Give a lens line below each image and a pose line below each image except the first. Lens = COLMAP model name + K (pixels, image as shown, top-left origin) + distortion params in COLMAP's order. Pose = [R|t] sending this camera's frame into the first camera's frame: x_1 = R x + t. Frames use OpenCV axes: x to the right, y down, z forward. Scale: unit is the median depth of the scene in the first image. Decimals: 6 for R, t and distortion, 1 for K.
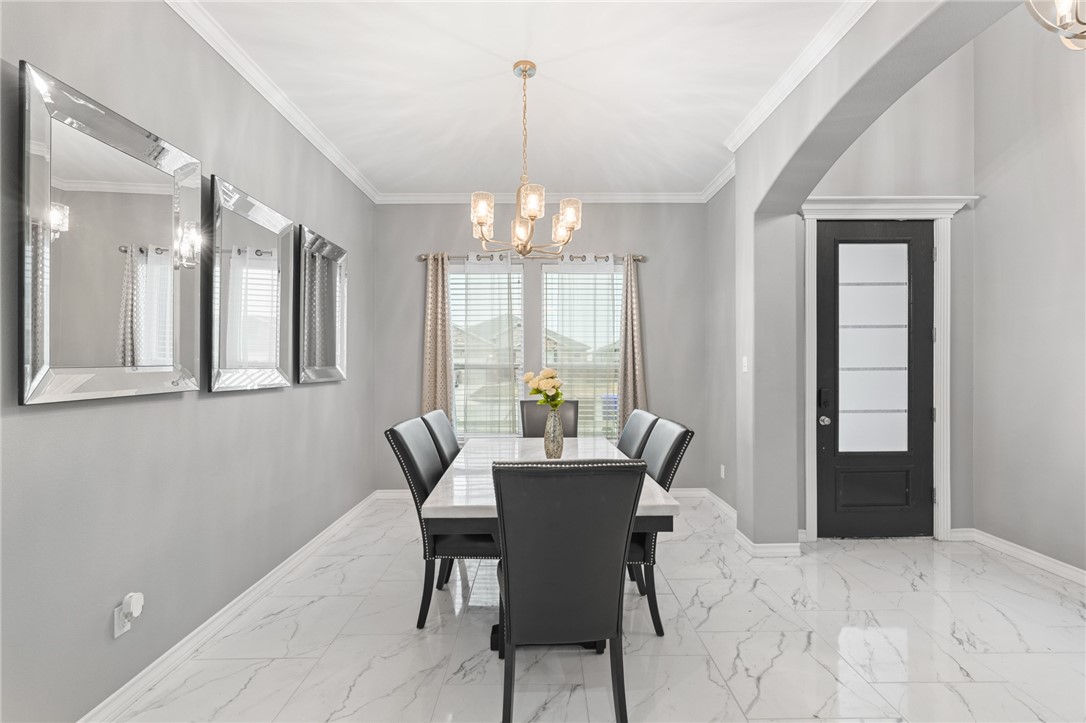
lens RADIAL K [[483.3, 0, 543.2], [0, 483.3, 363.4], [0, 0, 1]] dist [0.001069, 0.000645]
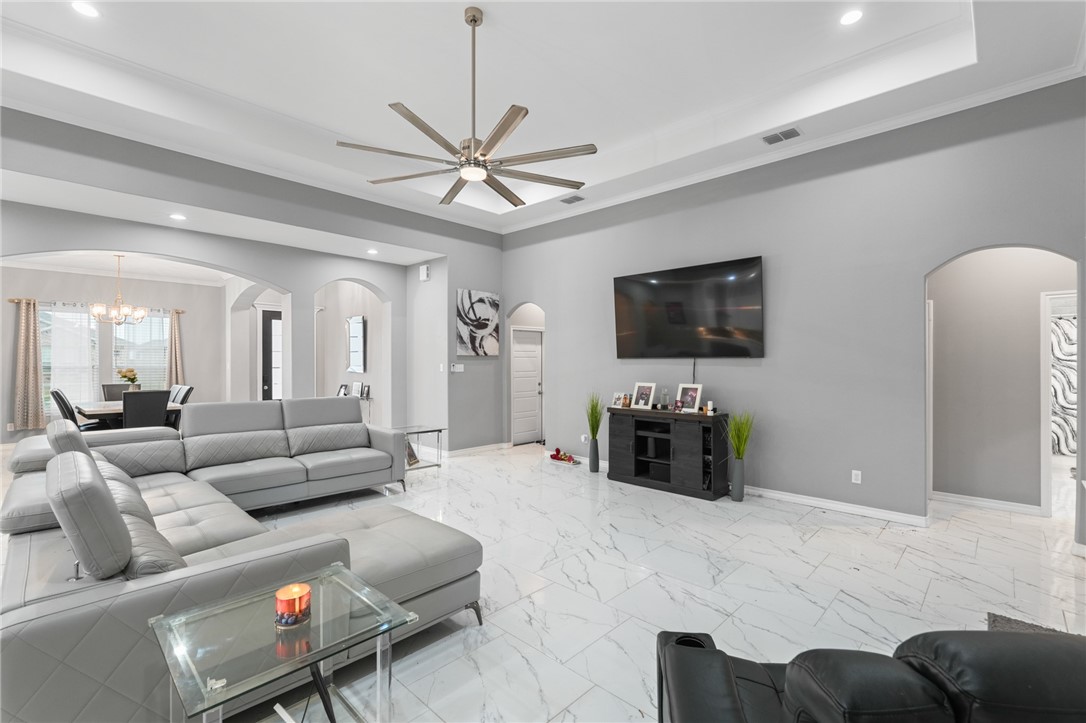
lens RADIAL K [[483.3, 0, 538.4], [0, 483.3, 357.9], [0, 0, 1]] dist [0.001069, 0.000645]
pose [[0.688704, 0.002055, 0.725040, -0.222729], [-0.004370, 0.999990, 0.001317, -0.038868], [-0.725029, -0.004076, 0.688706, -1.416188]]
